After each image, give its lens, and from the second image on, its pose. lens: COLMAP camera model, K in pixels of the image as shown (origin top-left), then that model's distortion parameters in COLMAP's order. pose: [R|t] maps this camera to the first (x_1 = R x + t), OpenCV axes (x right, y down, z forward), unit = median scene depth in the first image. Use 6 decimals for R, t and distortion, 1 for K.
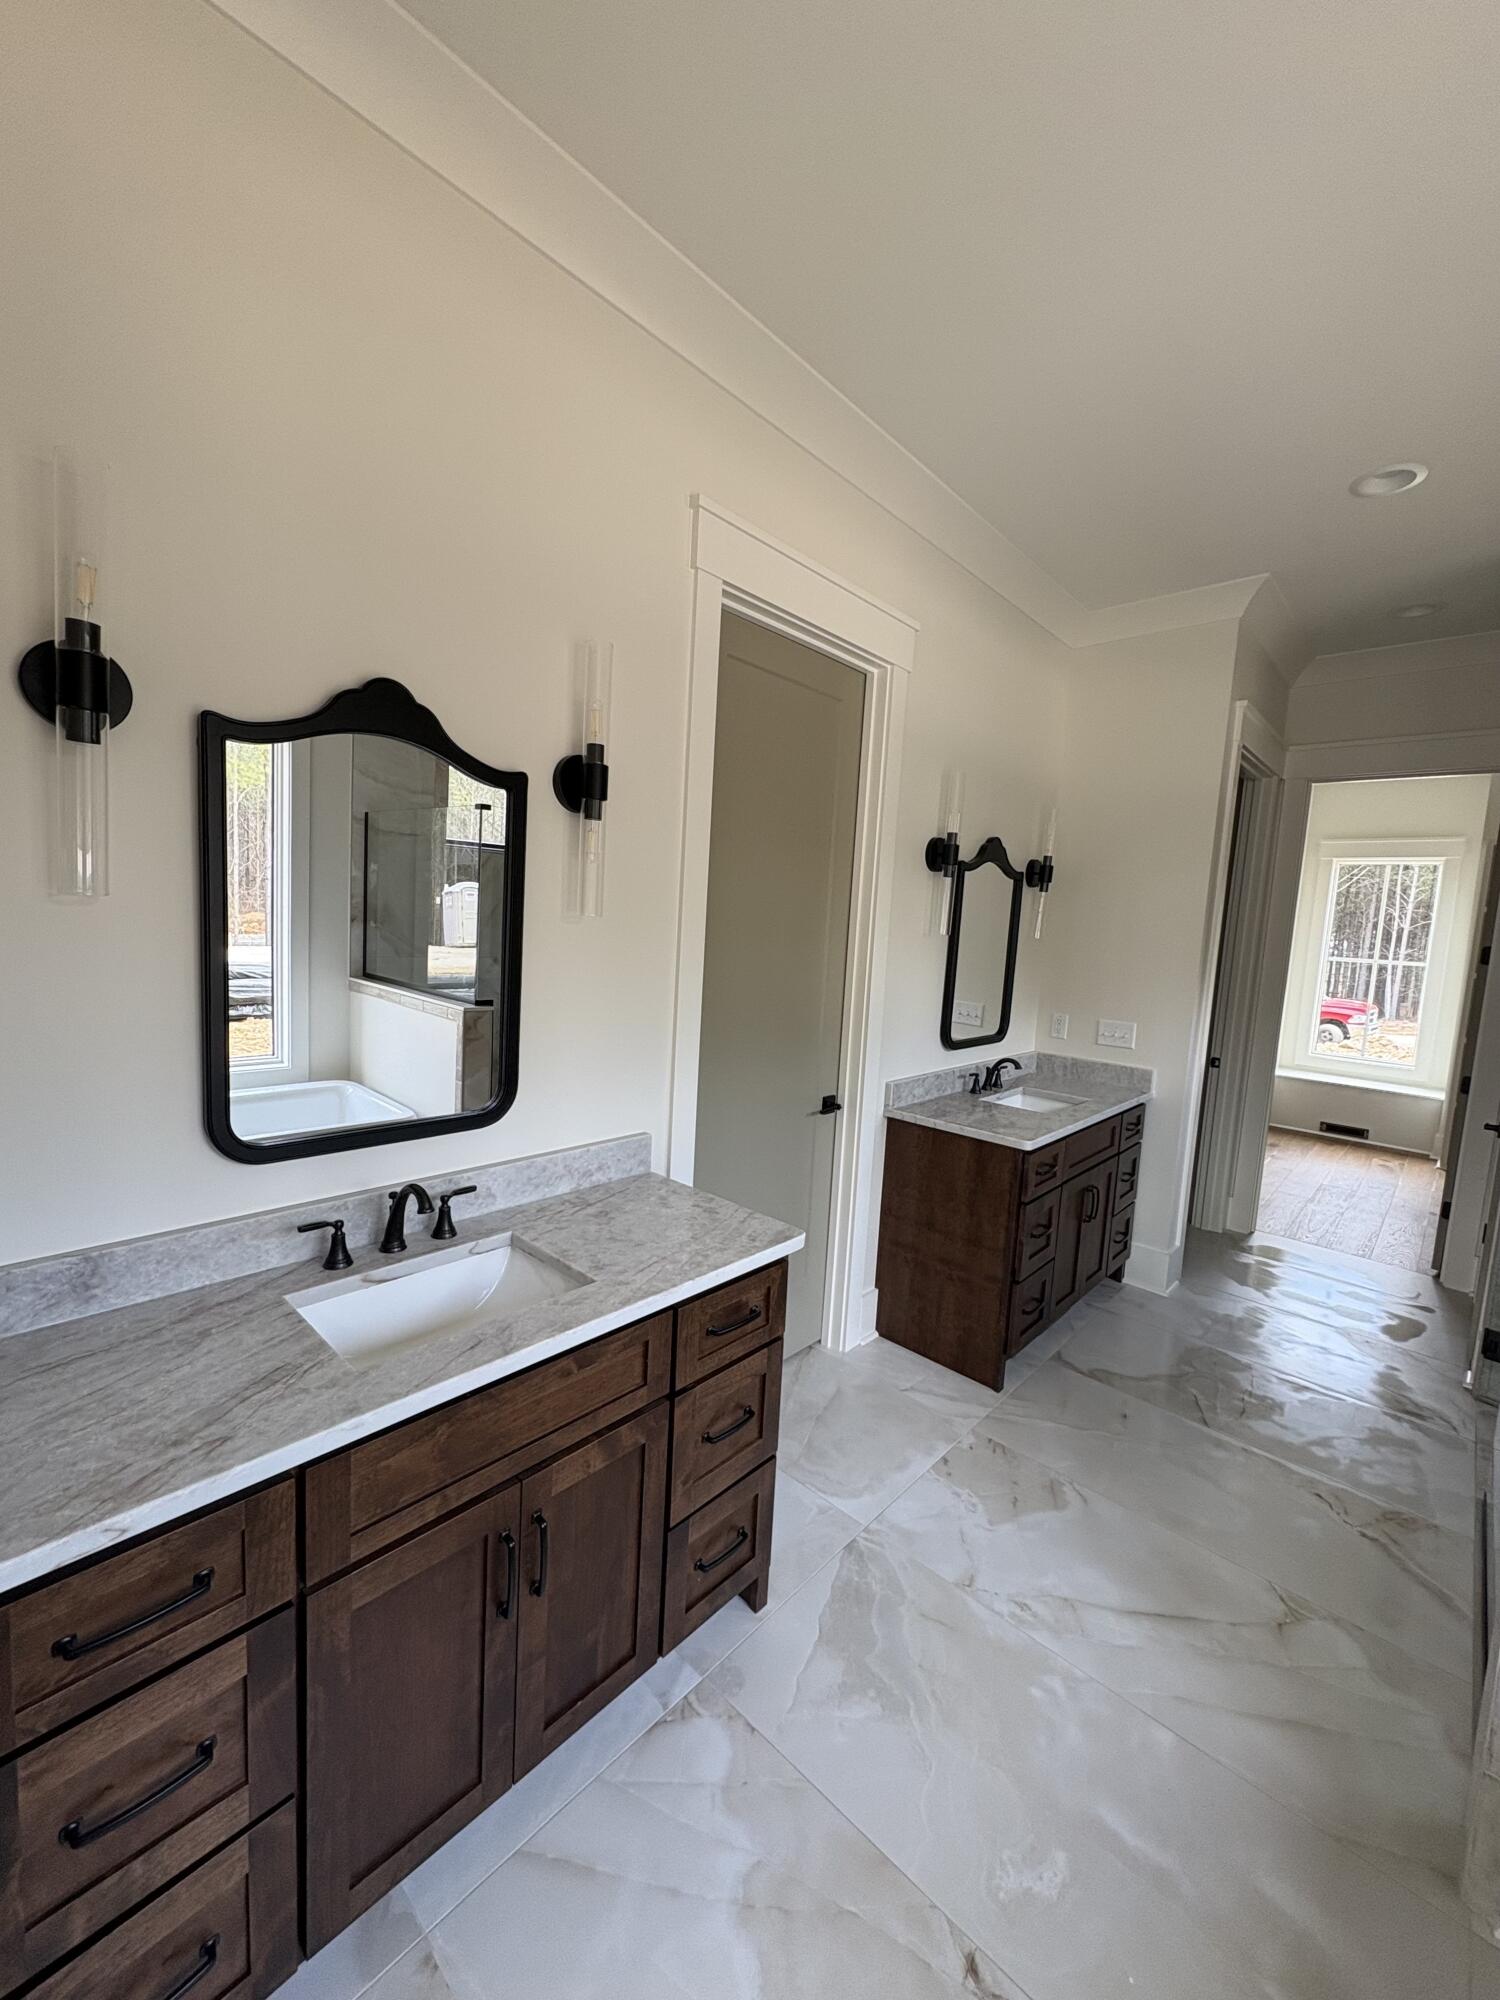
lens RADIAL K [[795.0, 0, 750.2], [0, 795.0, 998.4], [0, 0, 1]] dist [0.001150, -0.001150]
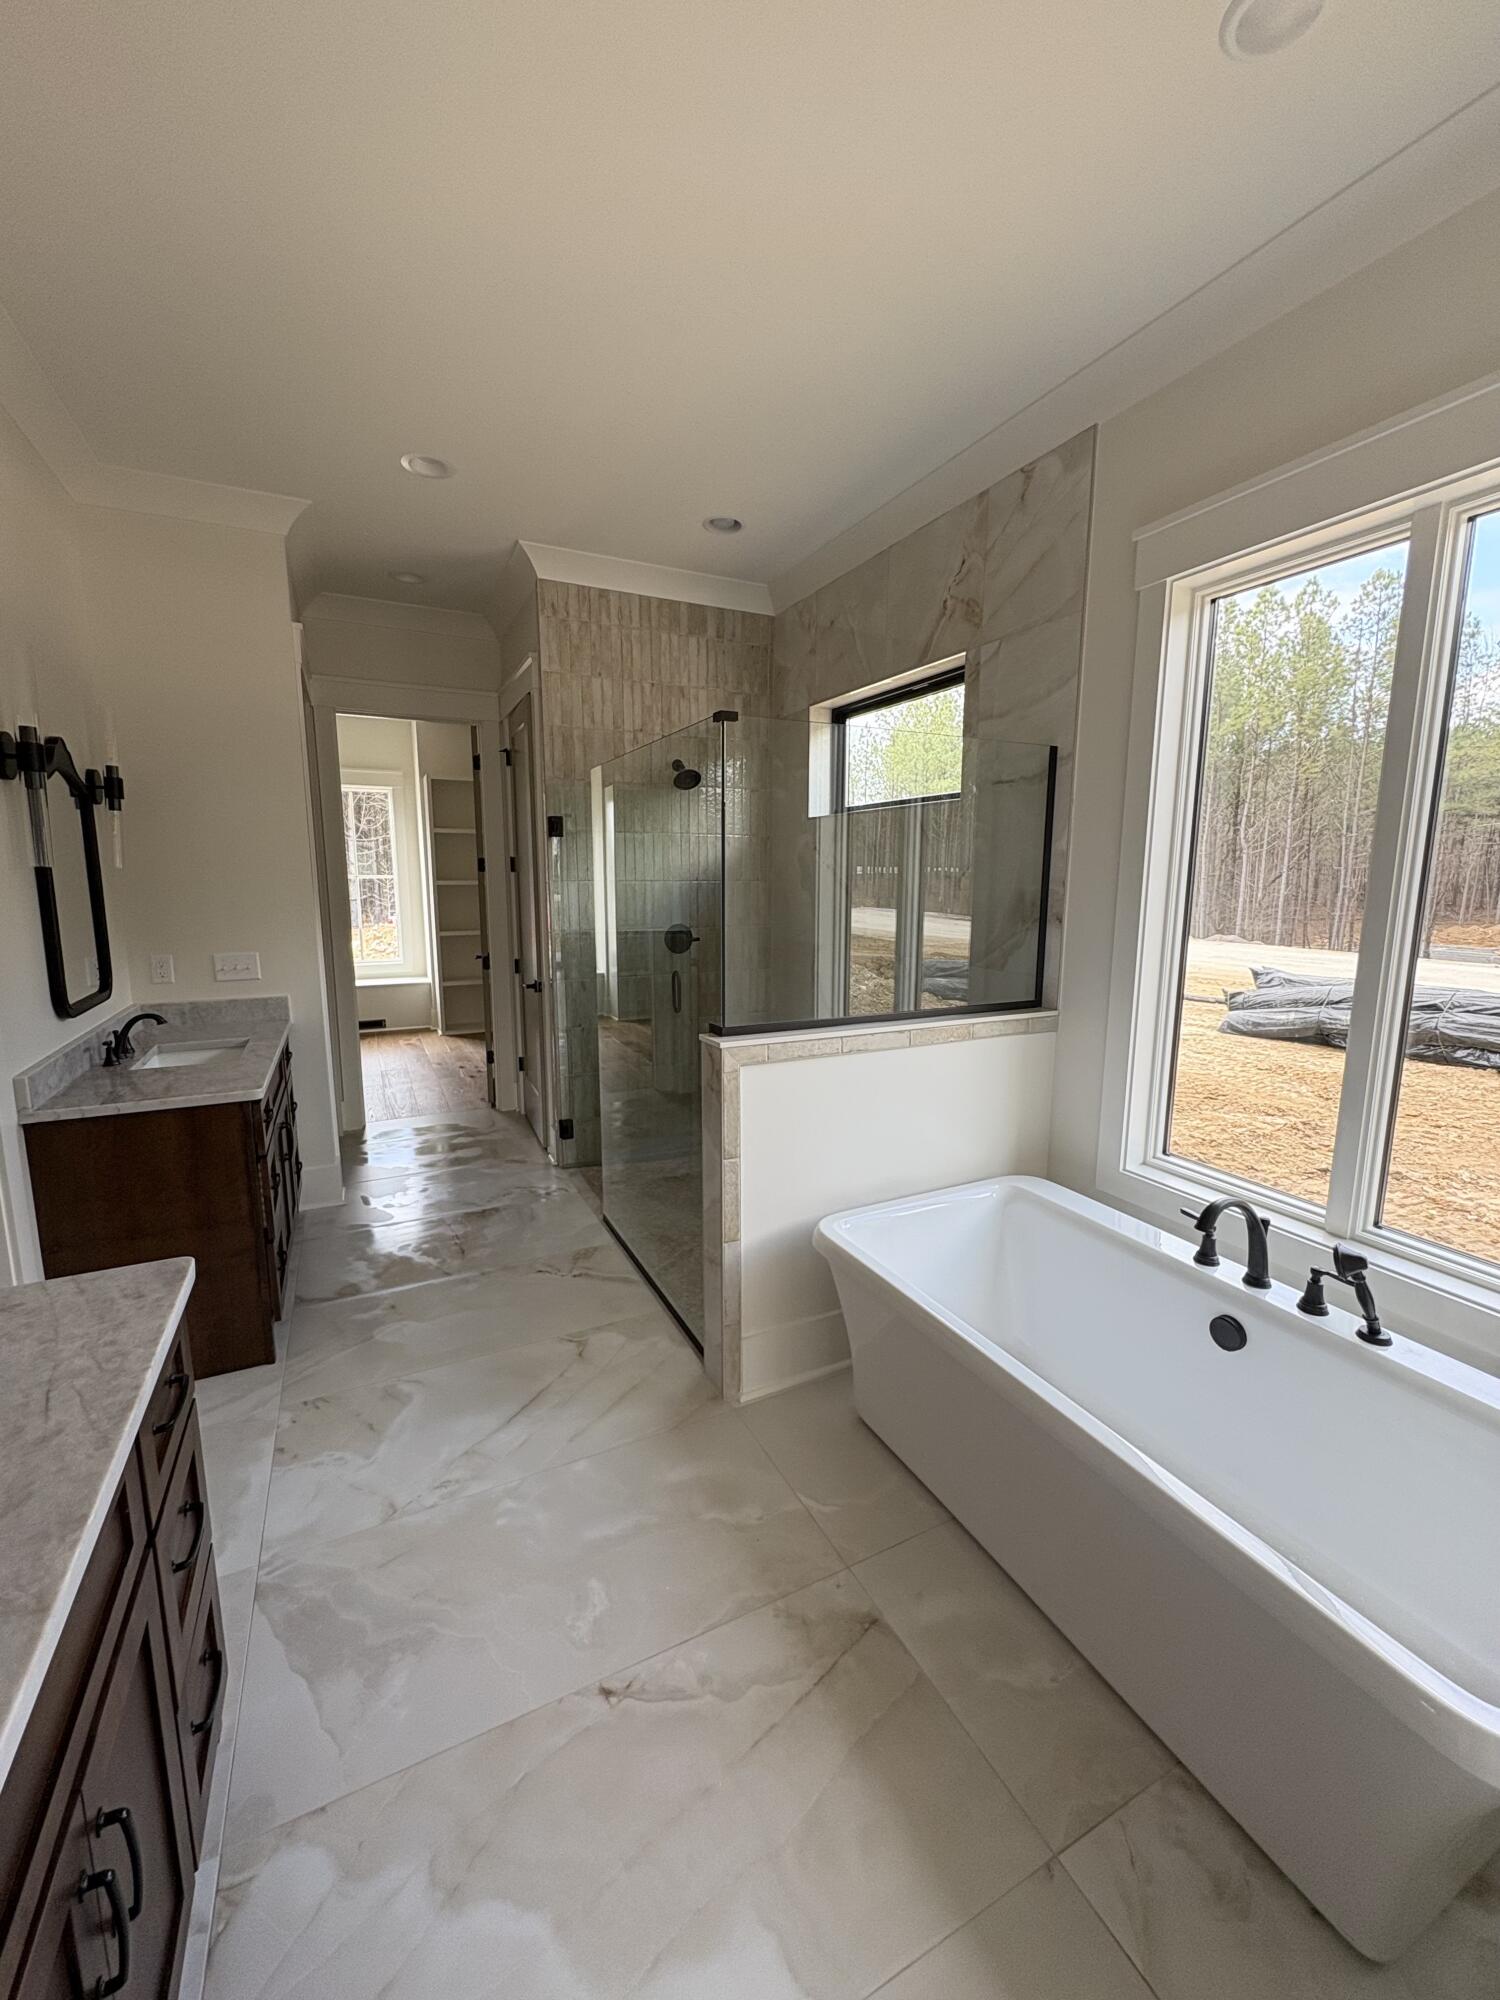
lens RADIAL K [[795.0, 0, 752.6], [0, 795.0, 999.3], [0, 0, 1]] dist [0.001150, -0.001150]
pose [[0.349105, -0.198016, 0.915923, -0.308185], [0.109365, 0.979349, 0.170043, -0.016370], [-0.930680, 0.040807, 0.363552, 0.157869]]
